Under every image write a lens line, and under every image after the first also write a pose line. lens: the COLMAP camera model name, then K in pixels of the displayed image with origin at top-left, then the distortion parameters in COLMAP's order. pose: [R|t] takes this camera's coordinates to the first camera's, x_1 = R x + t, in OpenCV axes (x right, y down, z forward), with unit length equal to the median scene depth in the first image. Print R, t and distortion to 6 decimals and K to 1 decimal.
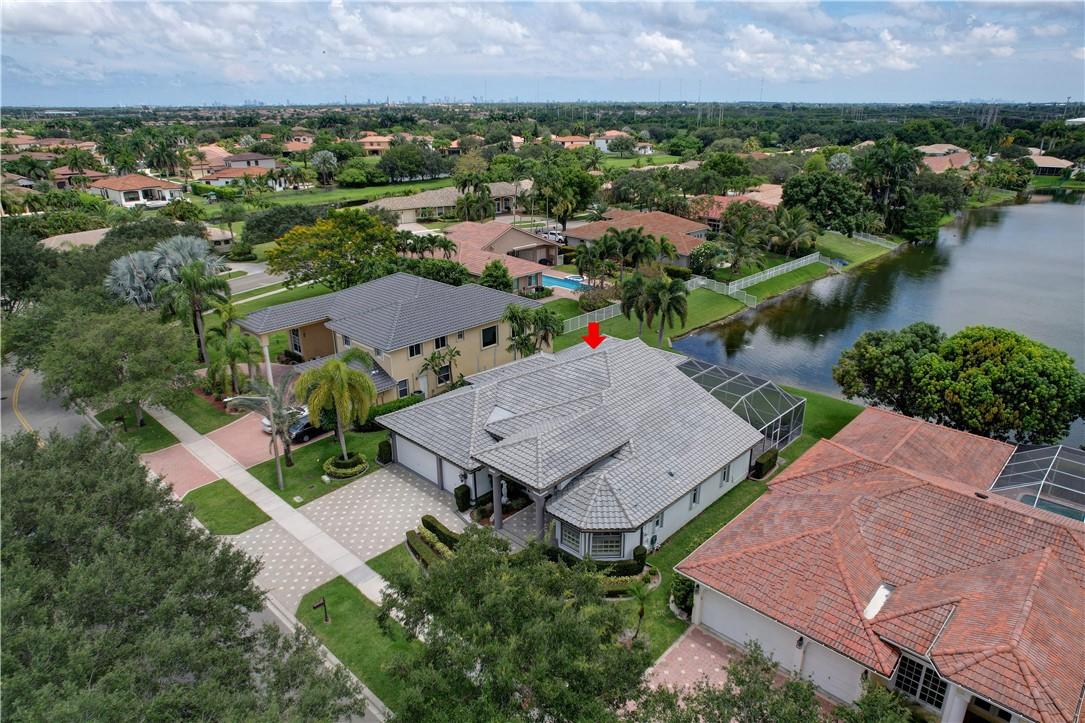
lens RADIAL K [[688.1, 0, 542.5], [0, 688.1, 361.5], [0, 0, 1]] dist [-0.071871, 0.066644]
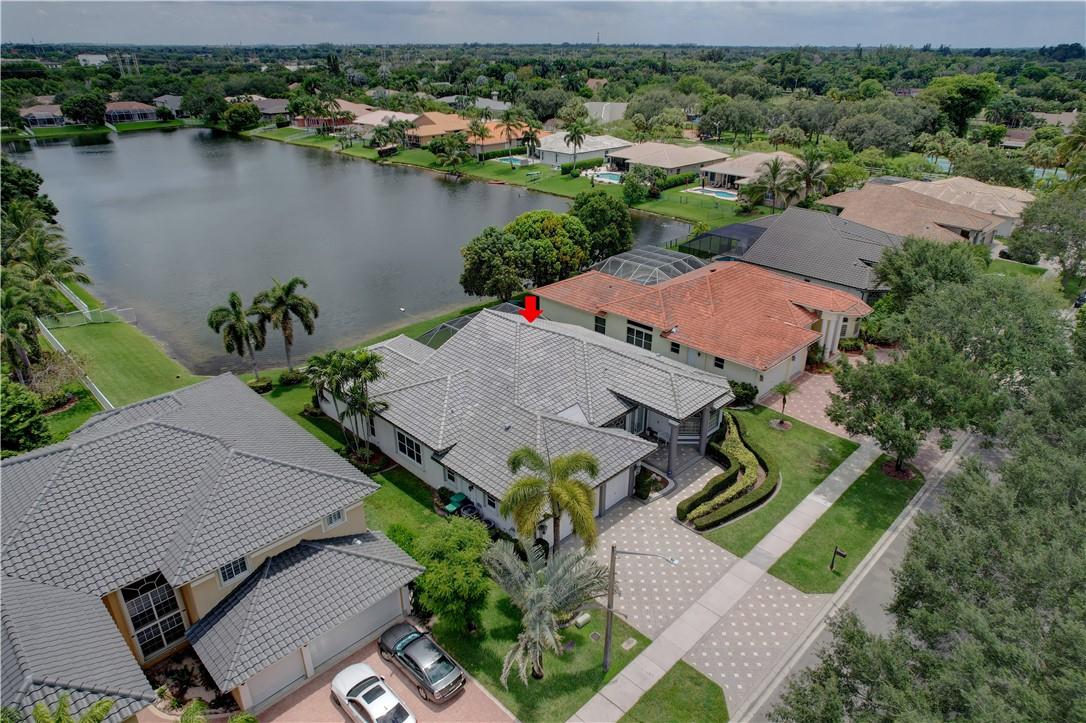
lens RADIAL K [[688.7, 0, 543.0], [0, 688.7, 361.5], [0, 0, 1]] dist [-0.071871, 0.066644]
pose [[0.020195, -0.419552, 0.907507, -0.836281], [0.353017, 0.852219, 0.386136, -0.341114], [-0.935399, 0.312567, 0.165320, 0.820663]]
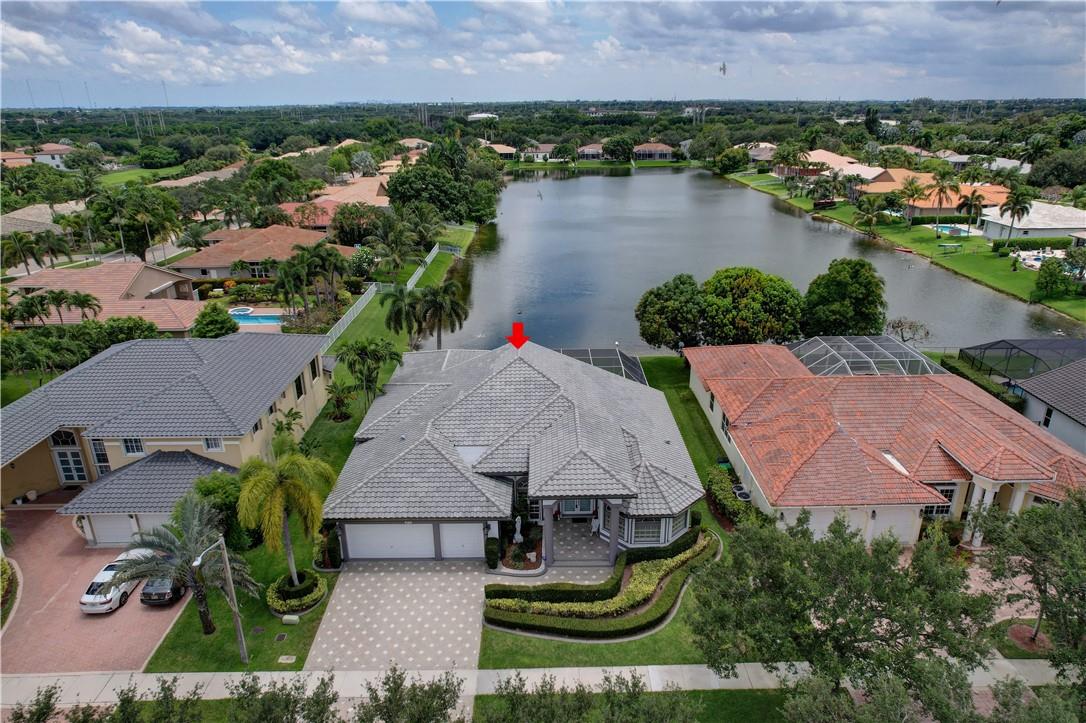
lens RADIAL K [[688.7, 0, 543.0], [0, 688.7, 361.5], [0, 0, 1]] dist [-0.071871, 0.066644]
pose [[0.718798, -0.250147, 0.648657, -0.515249], [0.252965, 0.963175, 0.091118, -0.088978], [-0.647563, 0.098592, 0.755607, 0.245467]]
